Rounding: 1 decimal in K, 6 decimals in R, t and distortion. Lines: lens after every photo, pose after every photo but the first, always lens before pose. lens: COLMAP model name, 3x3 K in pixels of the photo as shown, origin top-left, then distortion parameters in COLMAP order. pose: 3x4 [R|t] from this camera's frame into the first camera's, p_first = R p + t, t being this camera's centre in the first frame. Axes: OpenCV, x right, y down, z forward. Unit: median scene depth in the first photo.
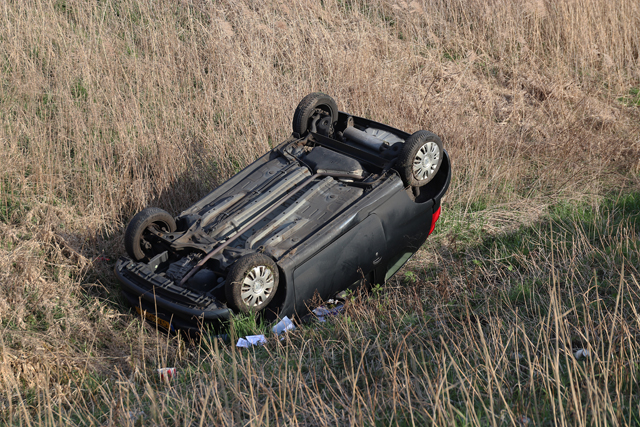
lens RADIAL K [[2029.9, 0, 319.6], [0, 2029.9, 214.3], [0, 0, 1]] dist [0.150075, 0.000000]
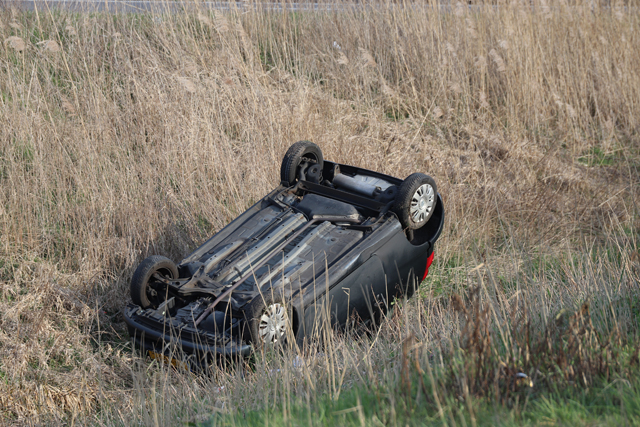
lens RADIAL K [[3086.8, 0, 319.8], [0, 3086.8, 213.0], [0, 0, 1]] dist [0.259519, 0.000000]
pose [[0.995396, -0.028218, 0.091595, -0.138492], [0.034073, 0.997432, -0.063001, 0.073462], [-0.089582, 0.065832, 0.993801, -0.514468]]
